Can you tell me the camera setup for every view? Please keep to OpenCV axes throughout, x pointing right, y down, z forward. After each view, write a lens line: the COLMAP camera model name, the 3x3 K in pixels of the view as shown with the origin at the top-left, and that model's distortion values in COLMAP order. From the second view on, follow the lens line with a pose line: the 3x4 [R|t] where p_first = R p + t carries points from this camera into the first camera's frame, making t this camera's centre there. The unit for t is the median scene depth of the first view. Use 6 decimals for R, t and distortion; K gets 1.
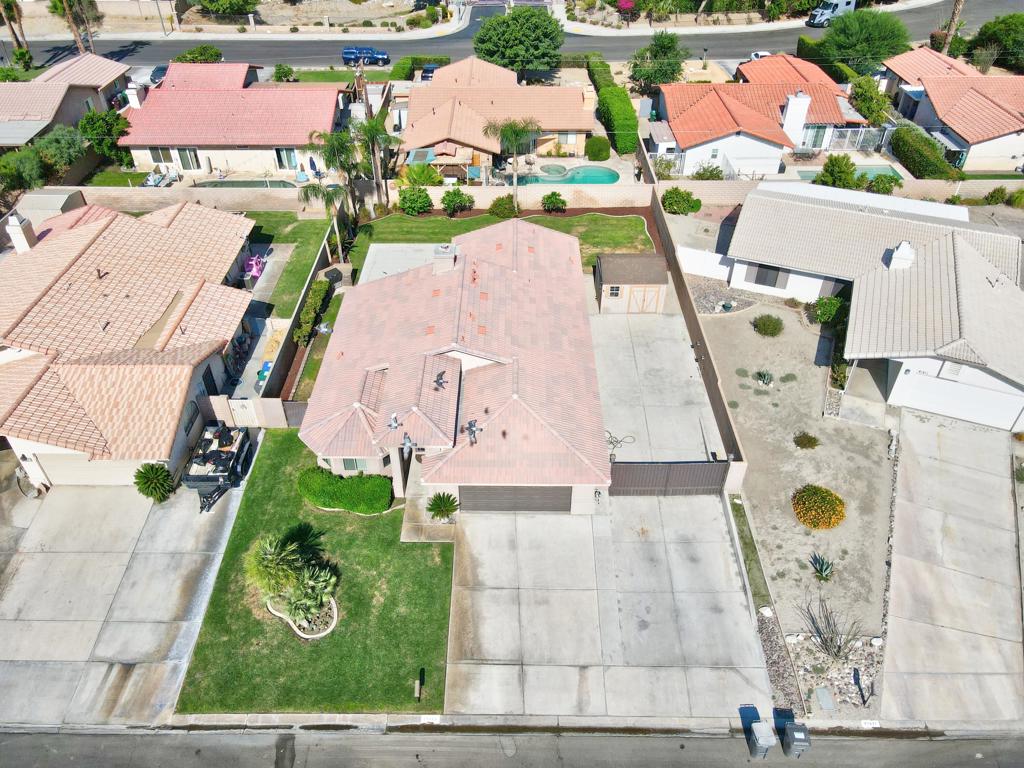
lens RADIAL K [[752.8, 0, 505.8], [0, 752.8, 376.6], [0, 0, 1]] dist [0.001434, 0.022700]
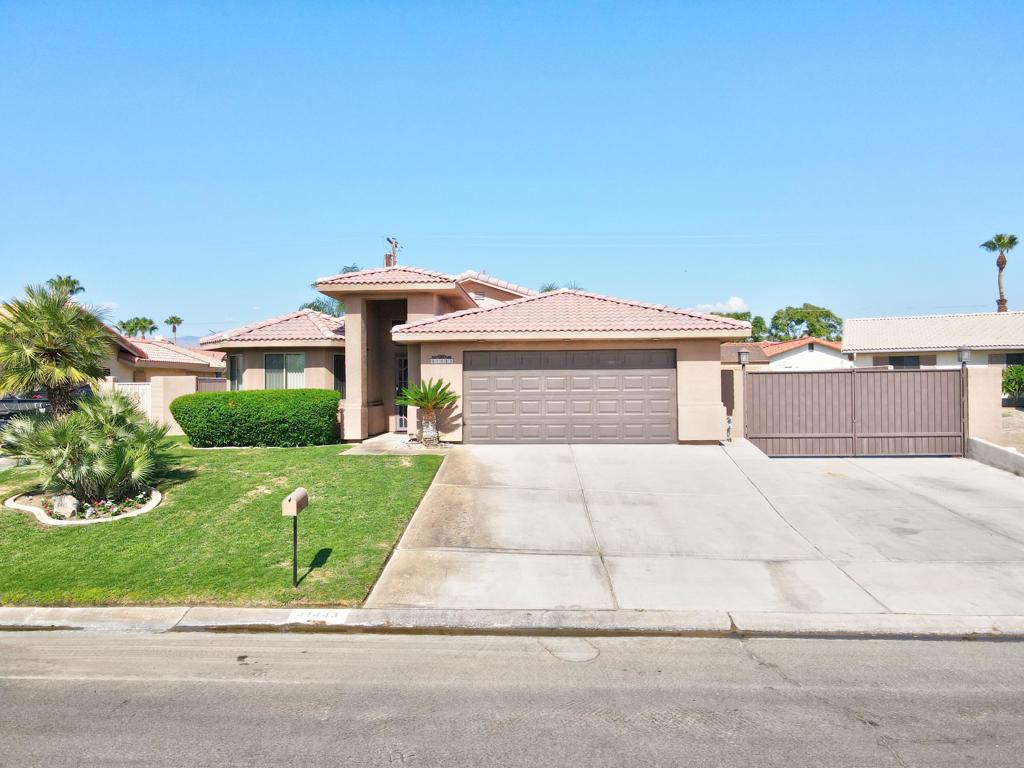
lens RADIAL K [[752.8, 0, 505.8], [0, 752.8, 376.6], [0, 0, 1]] dist [0.001434, 0.022700]
pose [[0.998691, -0.006206, -0.050774, -0.004408], [-0.027423, 0.772954, -0.633870, 0.461458], [0.043180, 0.634432, 0.771772, 0.560088]]
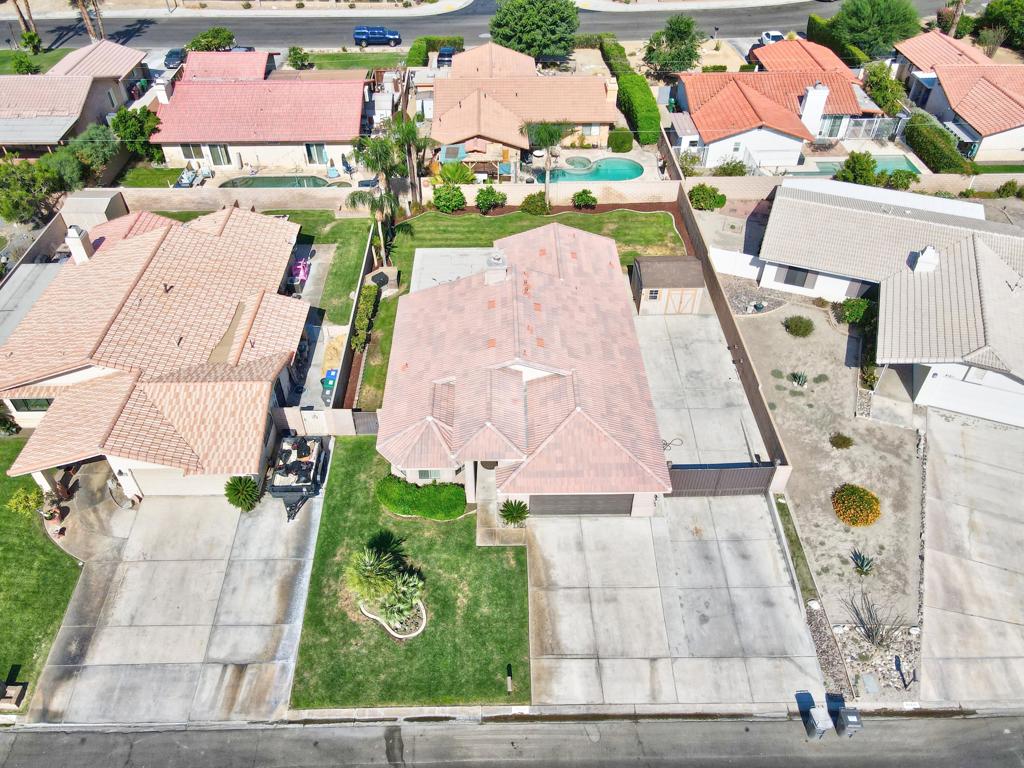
lens RADIAL K [[752.8, 0, 505.8], [0, 752.8, 376.6], [0, 0, 1]] dist [0.001434, 0.022700]
pose [[0.999690, -0.014238, 0.020436, -0.110302], [0.013018, 0.998195, 0.058628, -0.082610], [-0.021234, -0.058343, 0.998071, -0.066565]]
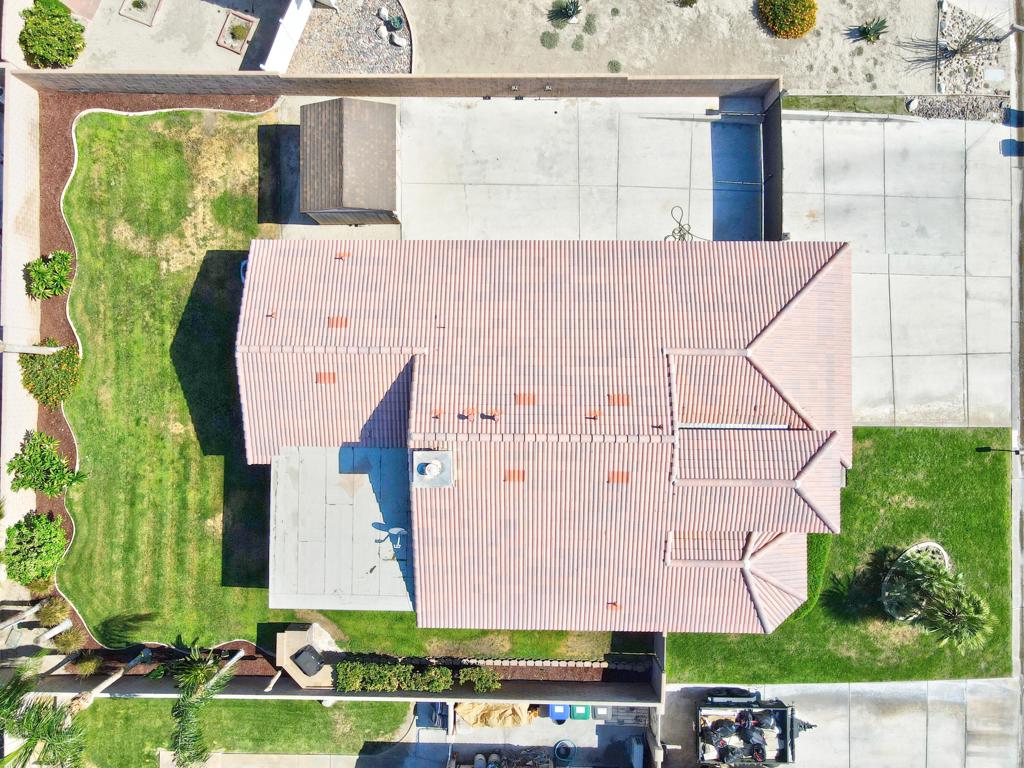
lens RADIAL K [[752.8, 0, 505.8], [0, 752.8, 376.6], [0, 0, 1]] dist [0.001434, 0.022700]
pose [[-0.001469, -0.999656, 0.026174, -0.030197], [0.639203, 0.019190, 0.768799, -0.691643], [-0.769037, 0.017860, 0.638955, 0.695538]]
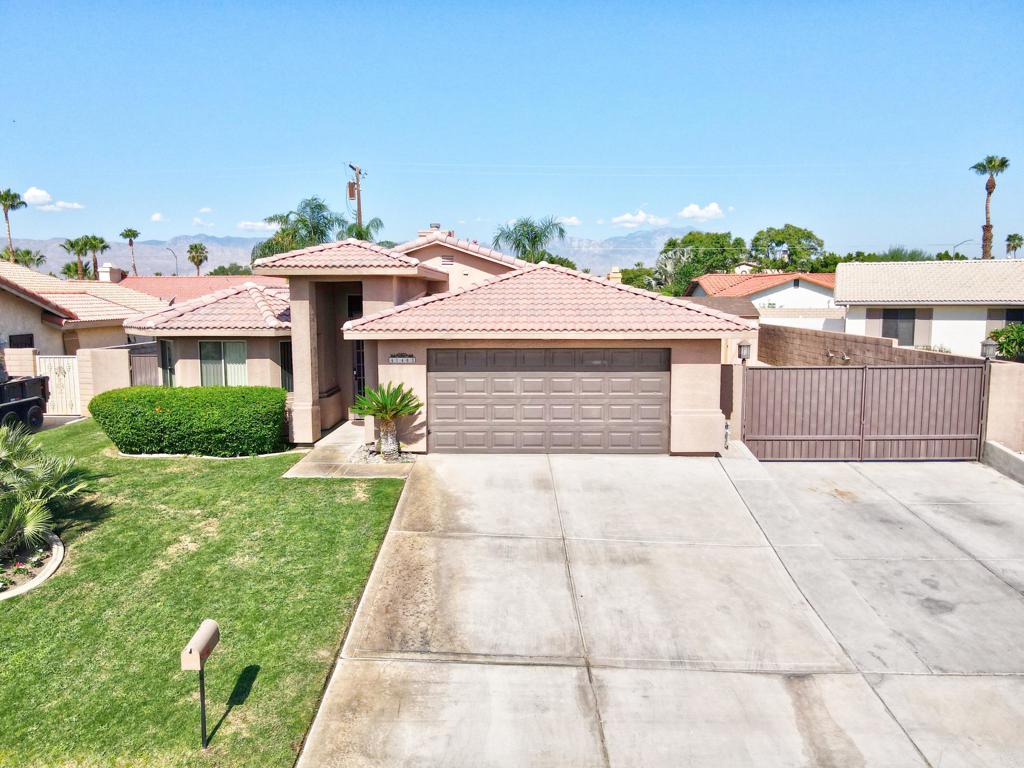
lens RADIAL K [[752.8, 0, 505.8], [0, 752.8, 376.6], [0, 0, 1]] dist [0.001434, 0.022700]
pose [[0.999866, 0.001130, -0.016329, -0.005432], [-0.009694, 0.844719, -0.535122, 0.376233], [0.013189, 0.535209, 0.844617, 0.577168]]
